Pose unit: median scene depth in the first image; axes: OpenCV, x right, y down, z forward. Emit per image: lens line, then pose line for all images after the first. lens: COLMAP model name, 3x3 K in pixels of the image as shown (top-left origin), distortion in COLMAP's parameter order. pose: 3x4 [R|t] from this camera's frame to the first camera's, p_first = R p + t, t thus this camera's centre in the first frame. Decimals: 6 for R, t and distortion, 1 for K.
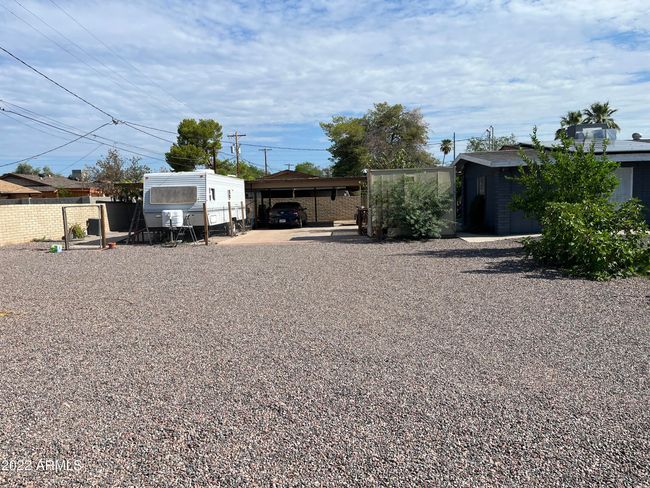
lens RADIAL K [[492.7, 0, 325.0], [0, 492.7, 244.0], [0, 0, 1]] dist [0.059199, -0.092660]
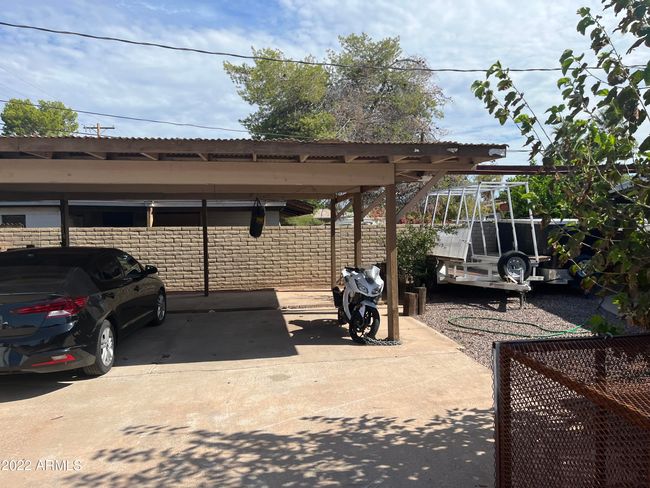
lens RADIAL K [[492.7, 0, 325.0], [0, 492.7, 244.0], [0, 0, 1]] dist [0.059199, -0.092660]
pose [[0.985039, 0.022161, 0.170903, 0.003251], [-0.010562, 0.997596, -0.068482, -0.028163], [-0.172010, 0.065652, 0.982905, 0.323248]]
